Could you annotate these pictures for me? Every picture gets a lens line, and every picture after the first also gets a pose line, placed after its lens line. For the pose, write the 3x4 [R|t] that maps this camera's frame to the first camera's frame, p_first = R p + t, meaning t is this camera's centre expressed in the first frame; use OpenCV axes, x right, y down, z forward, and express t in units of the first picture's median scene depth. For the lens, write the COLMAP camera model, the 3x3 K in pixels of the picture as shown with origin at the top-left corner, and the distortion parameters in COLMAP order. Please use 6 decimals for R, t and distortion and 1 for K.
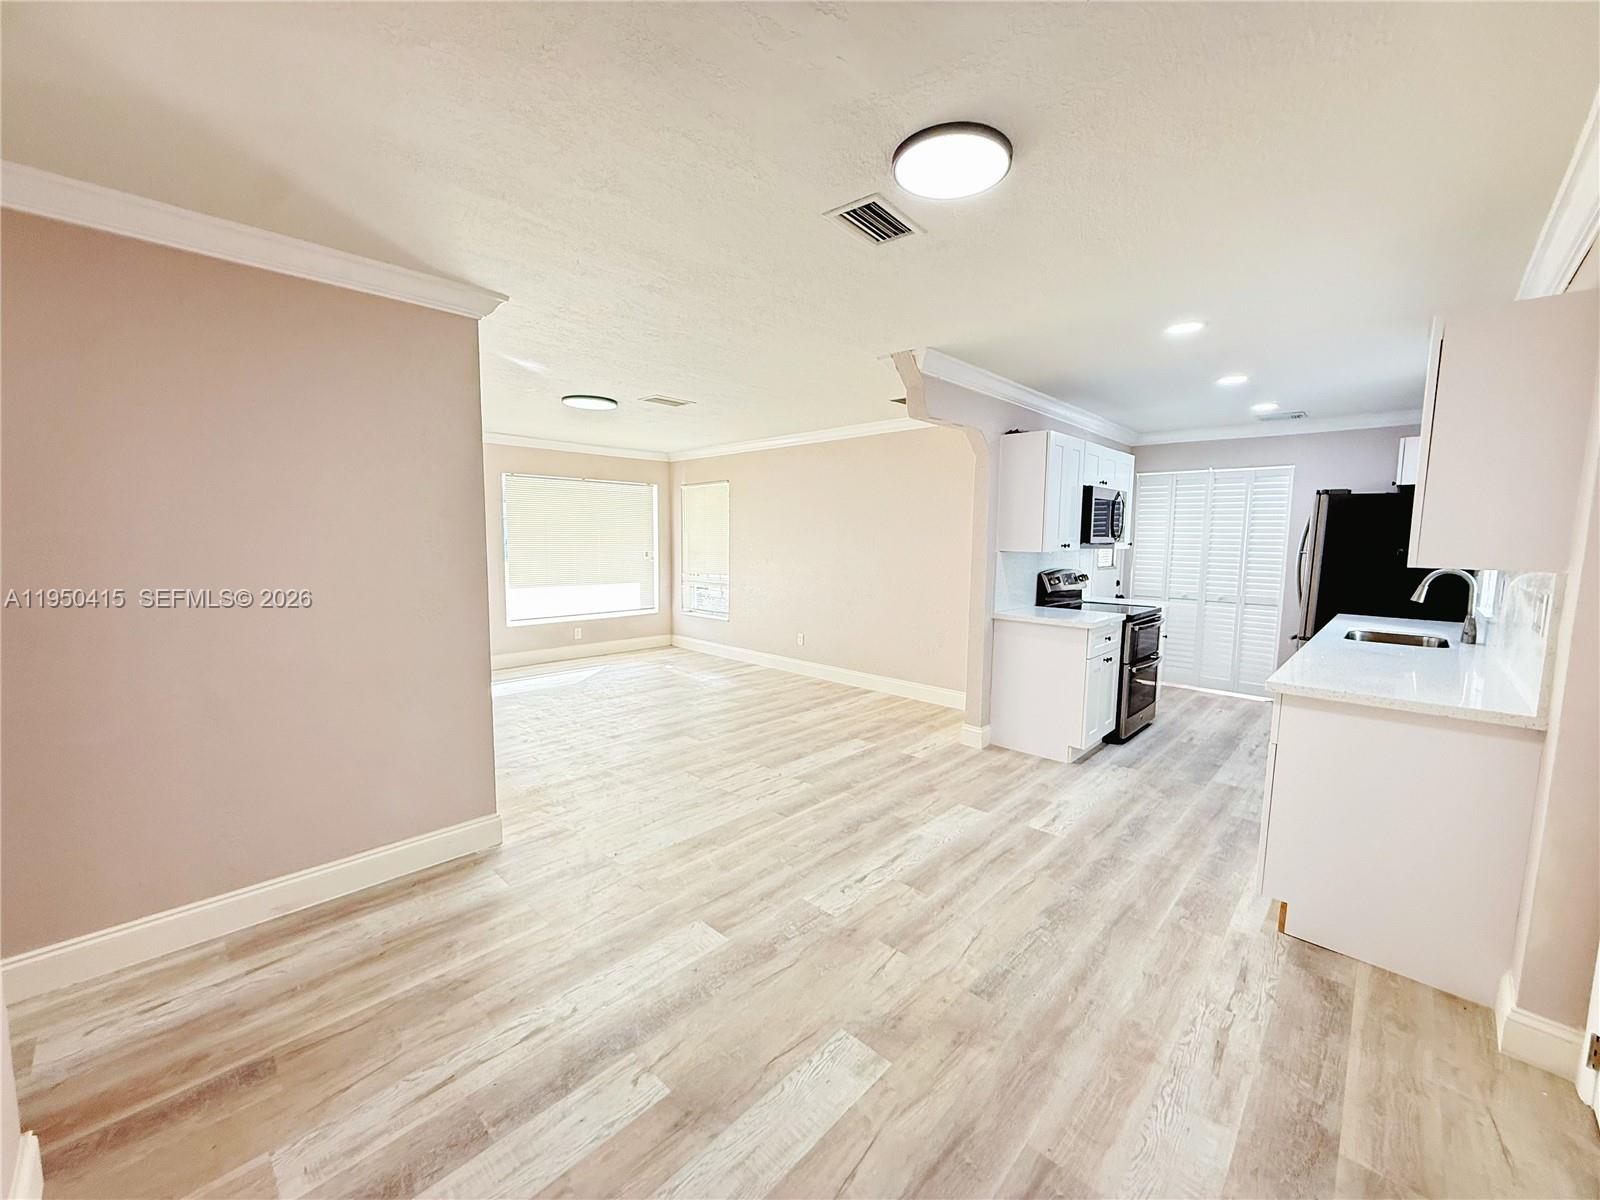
lens RADIAL K [[633.9, 0, 797.7], [0, 633.9, 596.7], [0, 0, 1]] dist [-0.001150, -0.000471]
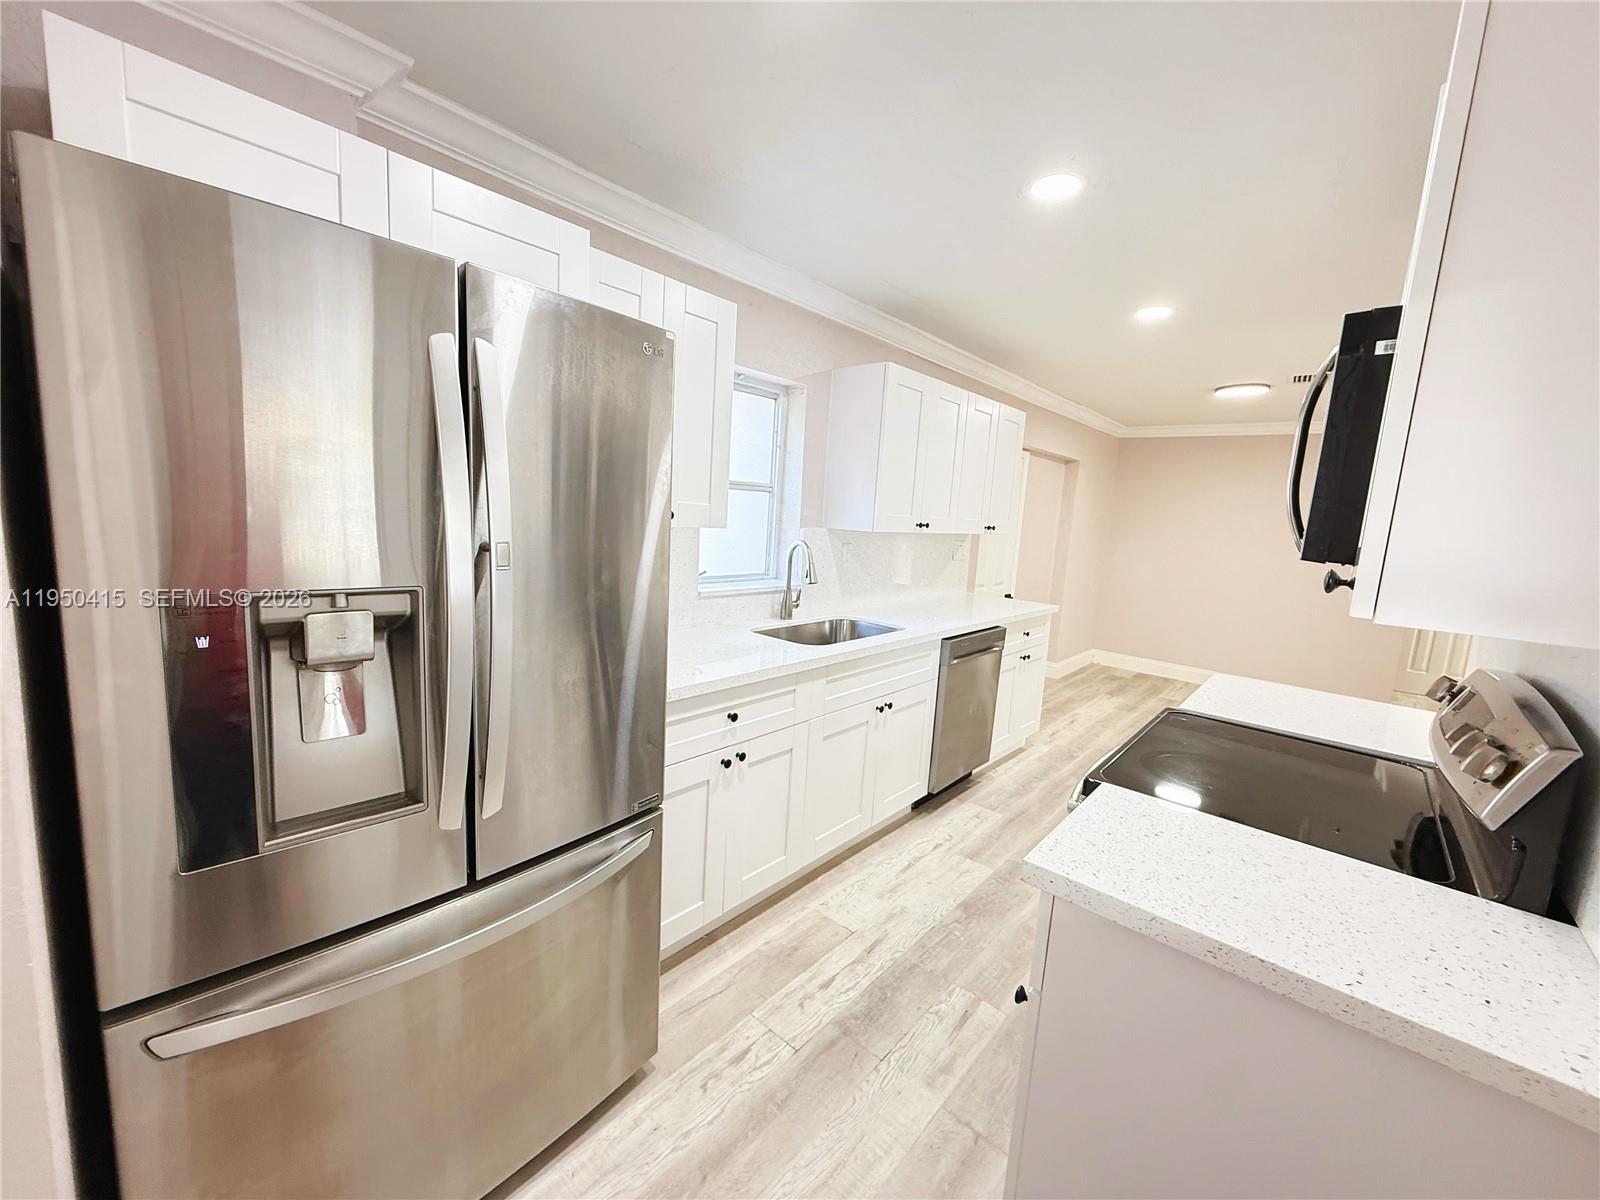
lens RADIAL K [[633.9, 0, 793.9], [0, 633.9, 599.9], [0, 0, 1]] dist [-0.001150, -0.000471]
pose [[-0.997143, -0.063483, -0.040926, 0.862320], [-0.071375, 0.969232, 0.235572, -0.136274], [0.024712, 0.237820, -0.970995, 1.499323]]
